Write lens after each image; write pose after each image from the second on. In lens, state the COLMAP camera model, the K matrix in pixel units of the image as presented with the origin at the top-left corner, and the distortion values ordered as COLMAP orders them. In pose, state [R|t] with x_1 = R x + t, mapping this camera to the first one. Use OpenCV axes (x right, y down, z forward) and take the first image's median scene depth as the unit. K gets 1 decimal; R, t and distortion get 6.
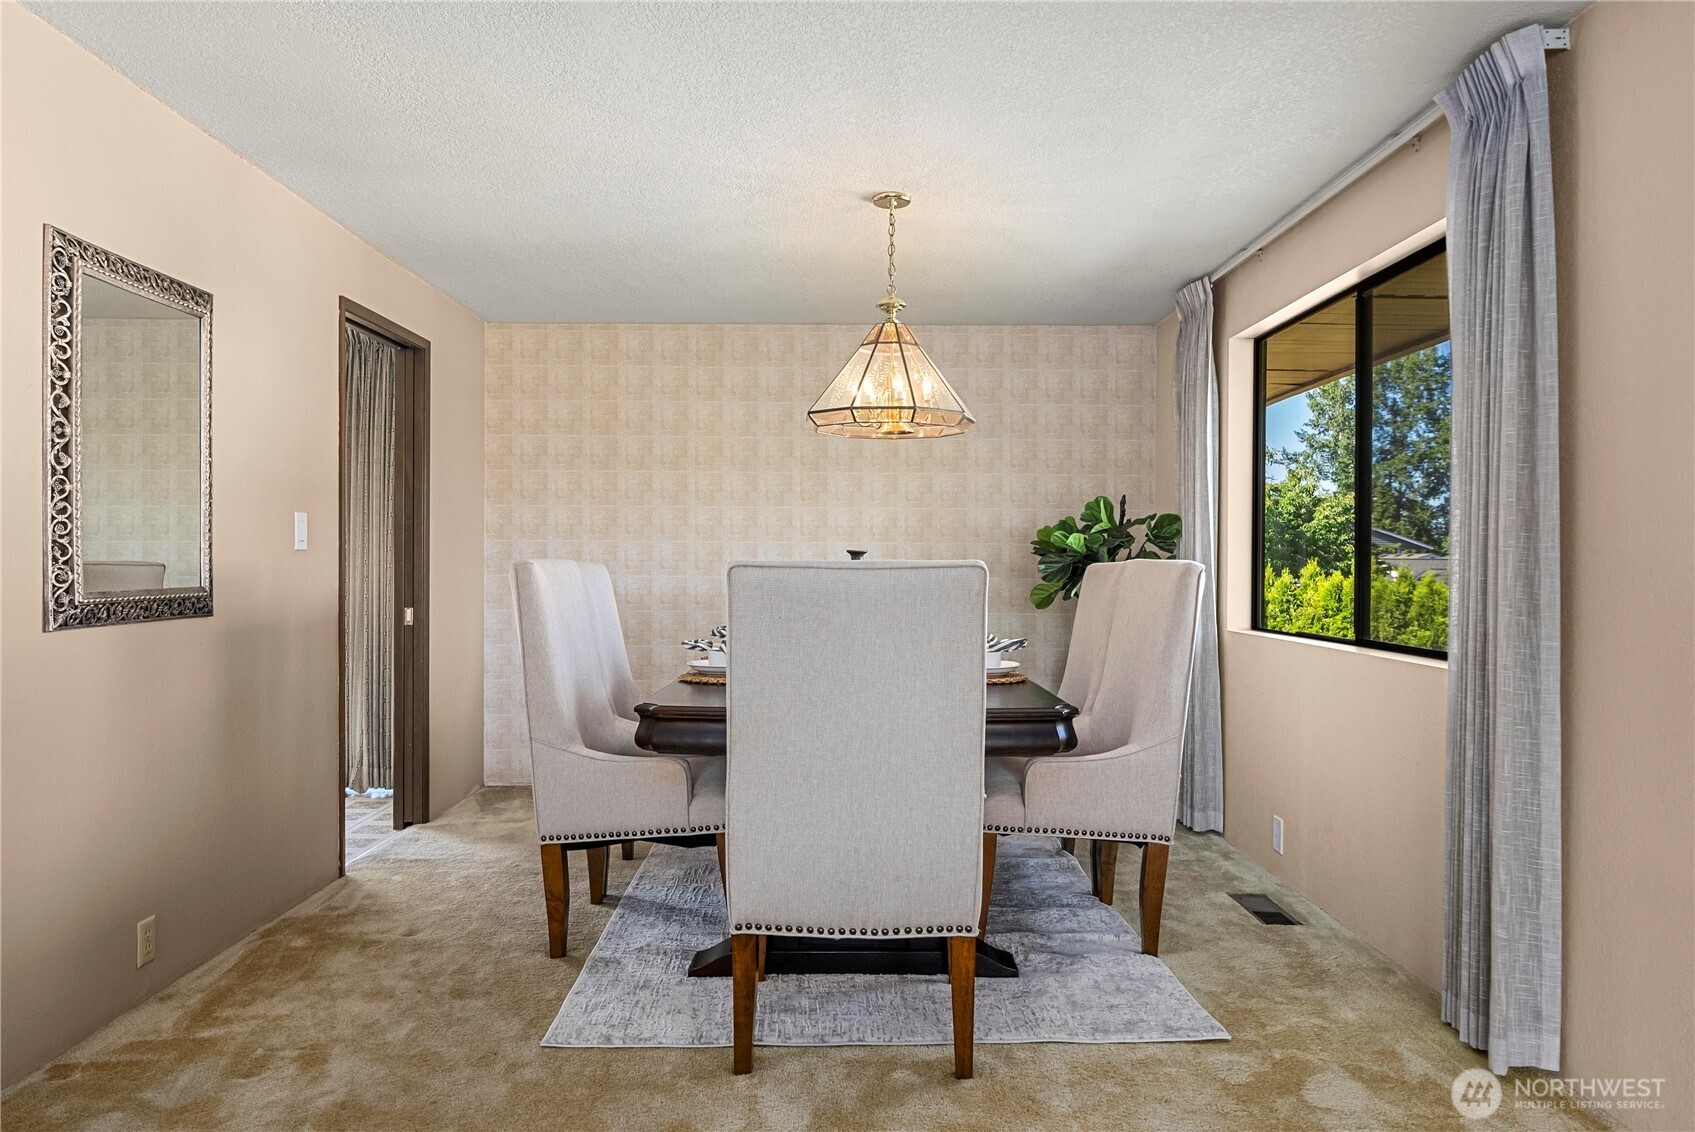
lens RADIAL K [[1104.2, 0, 845.7], [0, 1104.2, 564.5], [0, 0, 1]] dist [-0.005837, 0.001755]
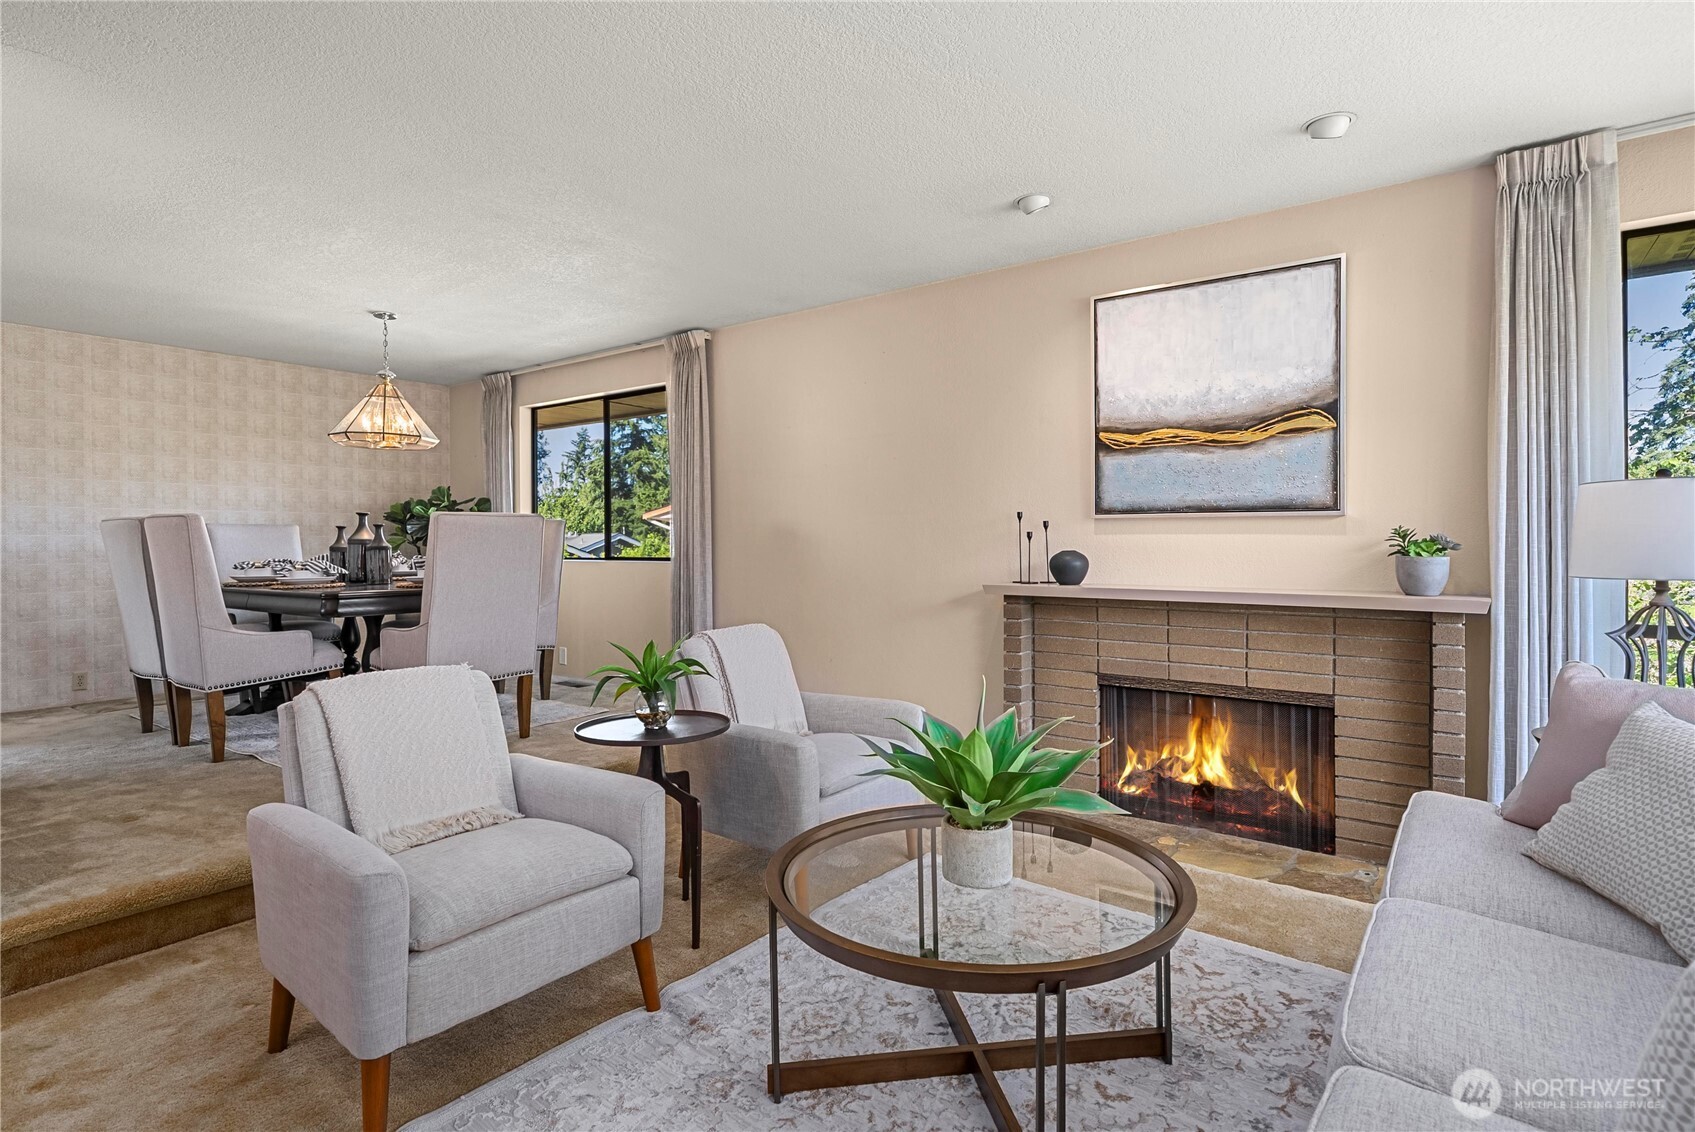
lens RADIAL K [[978.4, 0, 844.7], [0, 978.4, 554.6], [0, 0, 1]] dist [-0.000499, 0.000639]
pose [[0.600816, -0.013645, 0.799271, -0.531137], [0.010016, 0.999904, 0.009541, 0.031532], [-0.799324, 0.002274, 0.600896, -0.364563]]
